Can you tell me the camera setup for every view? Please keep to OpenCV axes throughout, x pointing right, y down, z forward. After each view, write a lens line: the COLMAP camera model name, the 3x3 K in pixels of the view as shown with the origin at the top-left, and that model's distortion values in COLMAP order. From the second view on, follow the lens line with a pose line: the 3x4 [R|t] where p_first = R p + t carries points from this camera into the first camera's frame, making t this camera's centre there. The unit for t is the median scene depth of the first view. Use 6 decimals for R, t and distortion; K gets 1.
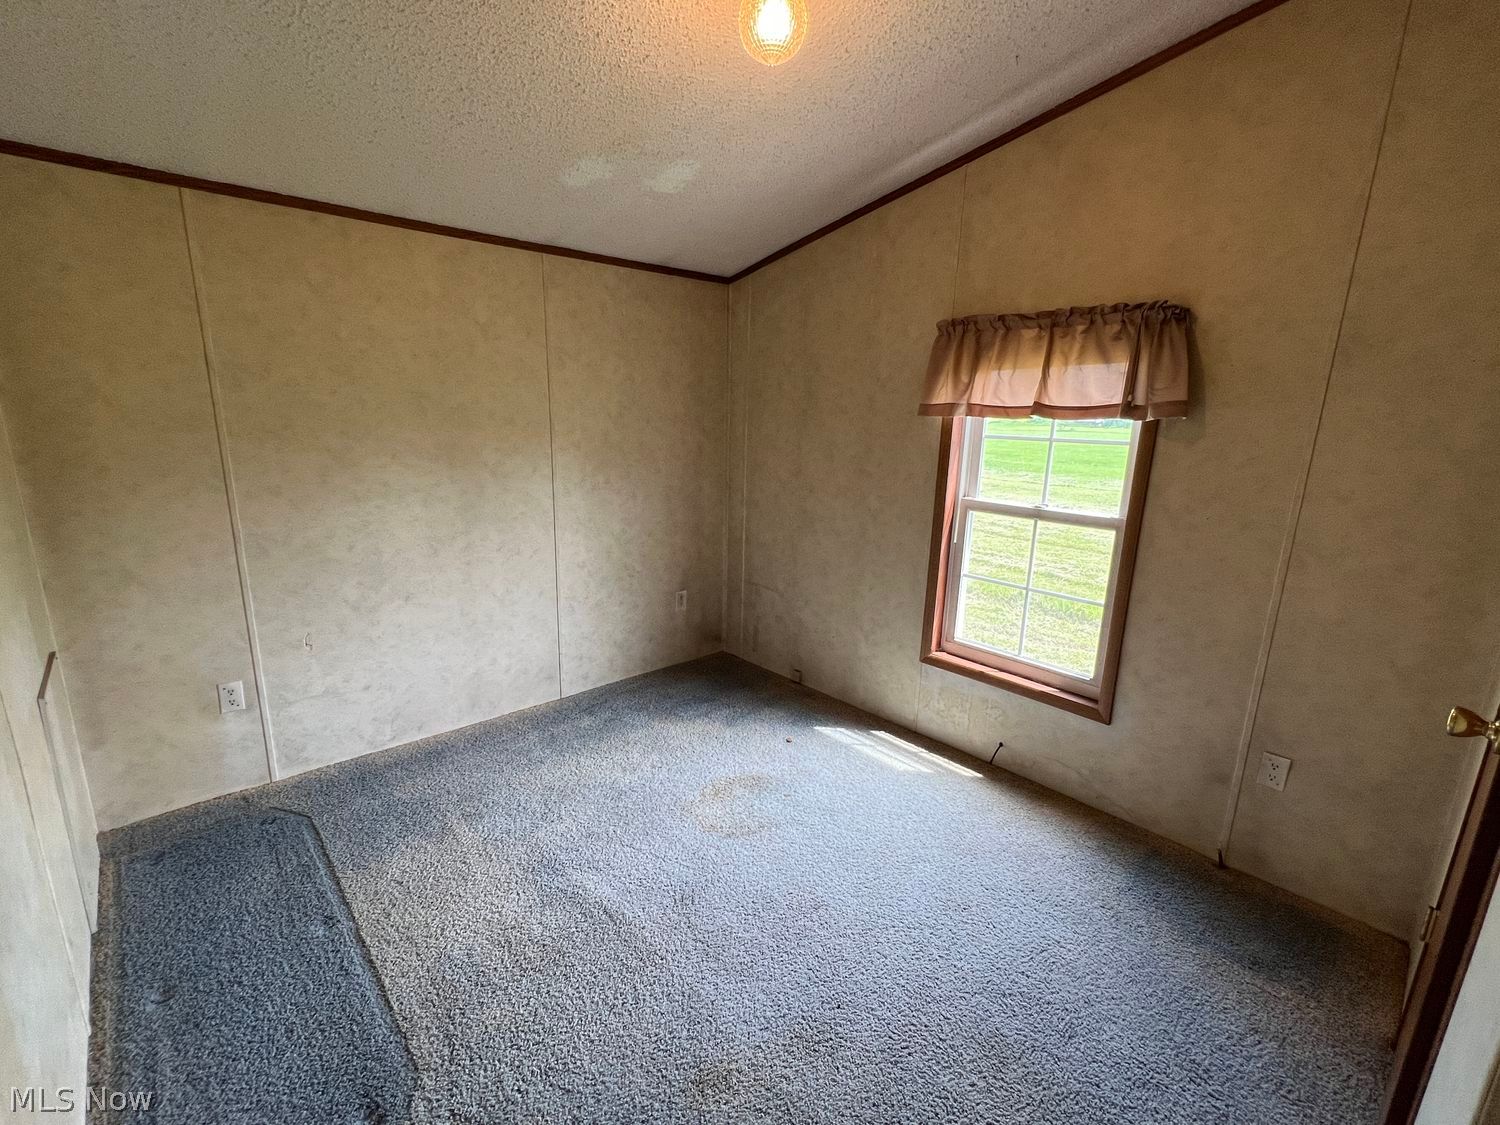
lens RADIAL K [[669.6, 0, 746.5], [0, 669.6, 558.1], [0, 0, 1]] dist [-0.001062, -0.000326]
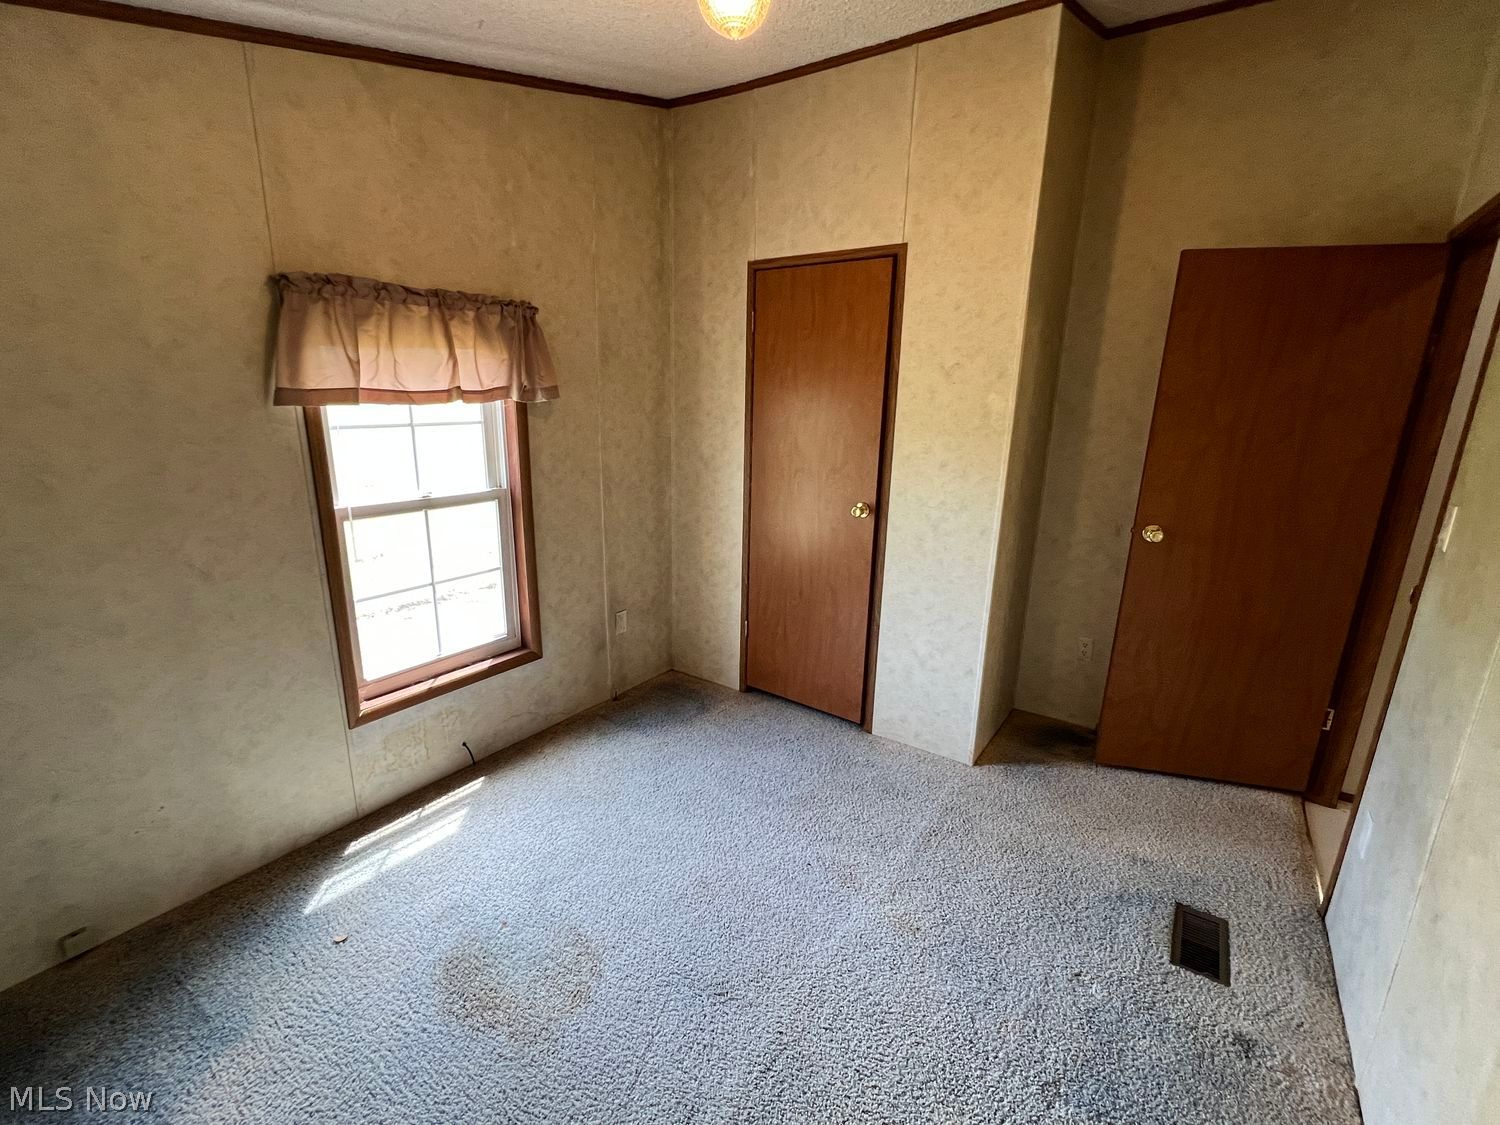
lens RADIAL K [[669.6, 0, 746.5], [0, 669.6, 558.1], [0, 0, 1]] dist [-0.001062, -0.000326]
pose [[-0.209281, -0.262345, 0.942007, -0.570527], [0.197947, 0.932029, 0.303544, -0.192067], [-0.957611, 0.249993, -0.143125, 0.721764]]
